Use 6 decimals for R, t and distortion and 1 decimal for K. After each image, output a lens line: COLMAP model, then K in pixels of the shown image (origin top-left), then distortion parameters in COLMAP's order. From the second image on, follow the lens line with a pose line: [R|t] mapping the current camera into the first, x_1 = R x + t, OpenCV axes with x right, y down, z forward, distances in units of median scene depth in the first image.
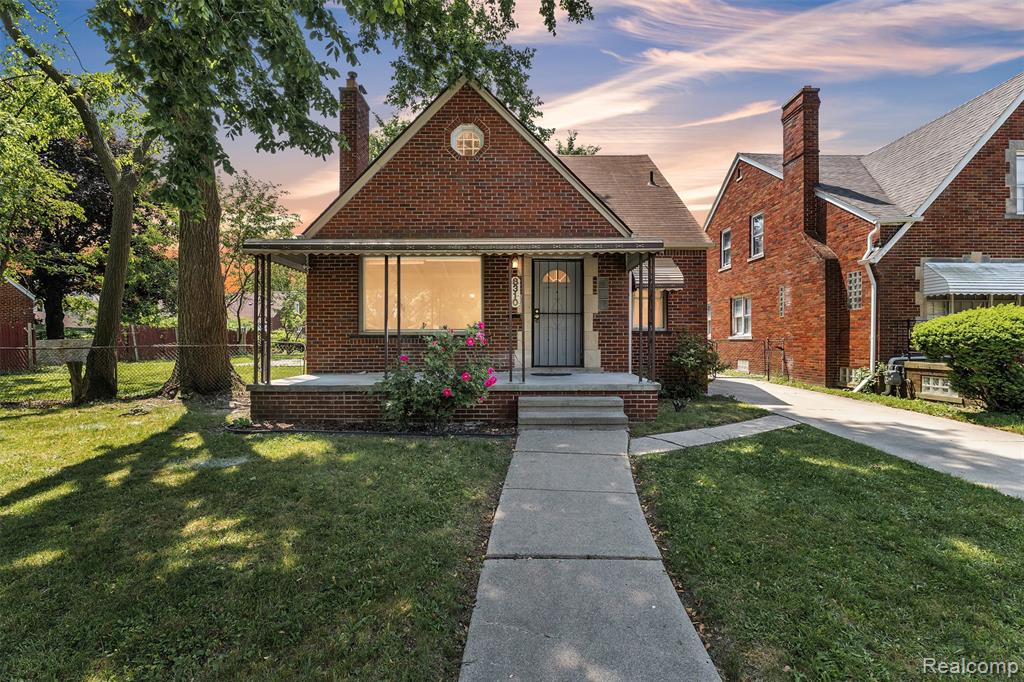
lens RADIAL K [[459.8, 0, 512.0], [0, 459.8, 341.0], [0, 0, 1]] dist [-0.002416, -0.000348]
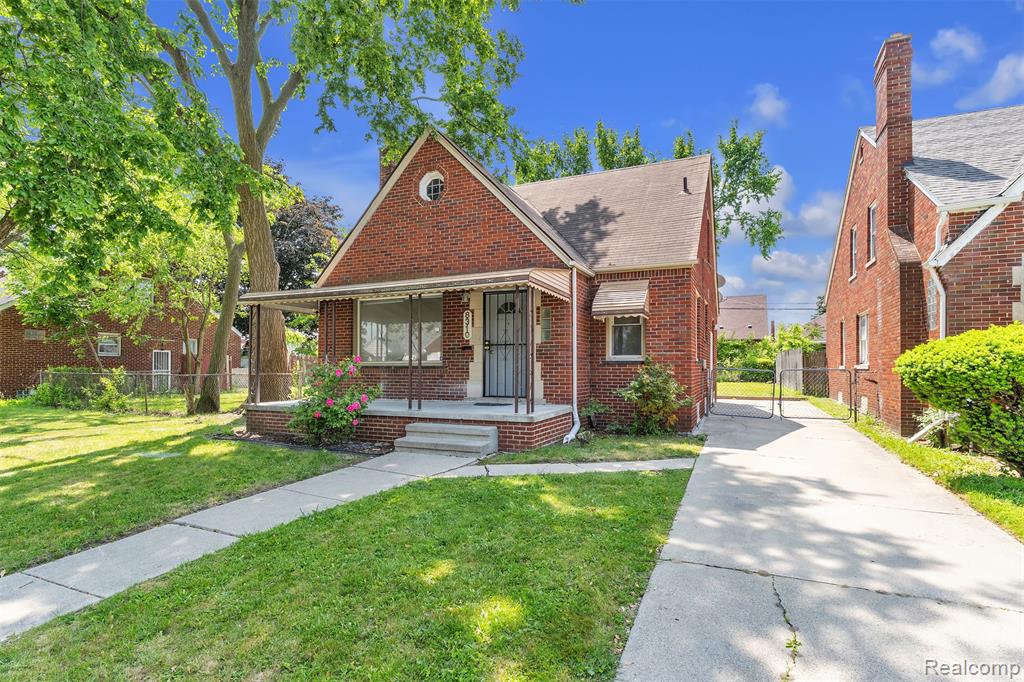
lens RADIAL K [[503.0, 0, 512.4], [0, 503.0, 364.3], [0, 0, 1]] dist [0.001174, 0.000077]
pose [[0.914077, -0.002081, -0.405535, 0.566816], [-0.001486, 0.999963, -0.008483, -0.006882], [0.405538, 0.008357, 0.914040, -0.009085]]
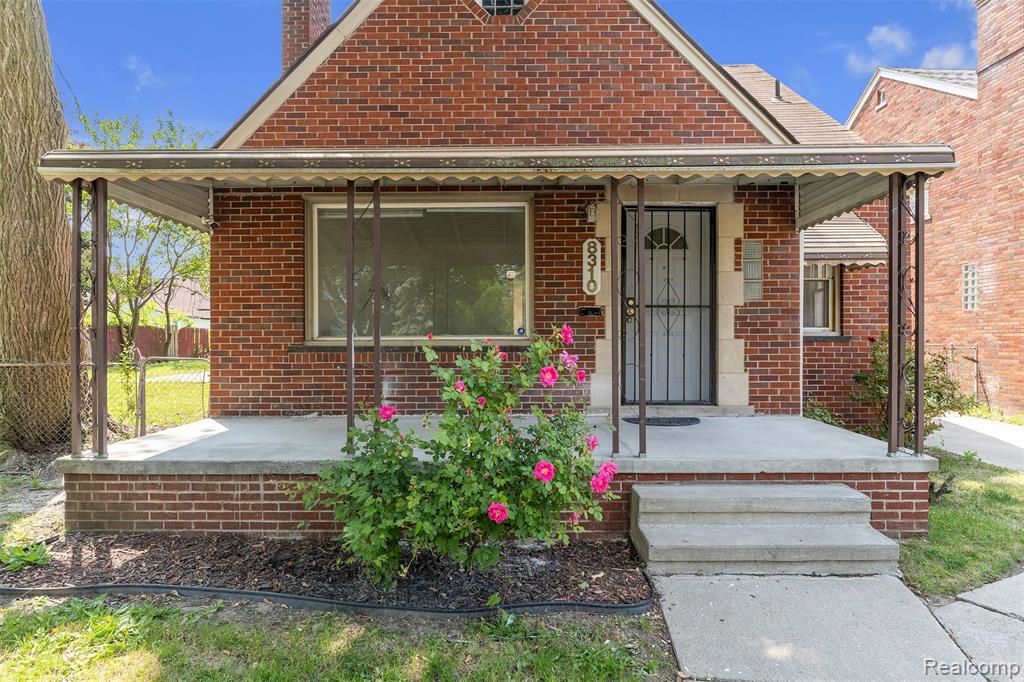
lens RADIAL K [[554.0, 0, 512.0], [0, 554.0, 341.0], [0, 0, 1]] dist [-0.004322, -0.000626]
pose [[0.999952, -0.000960, -0.009789, -0.080606], [0.001025, 0.999978, 0.006626, -0.023259], [0.009783, -0.006636, 0.999930, 0.343134]]
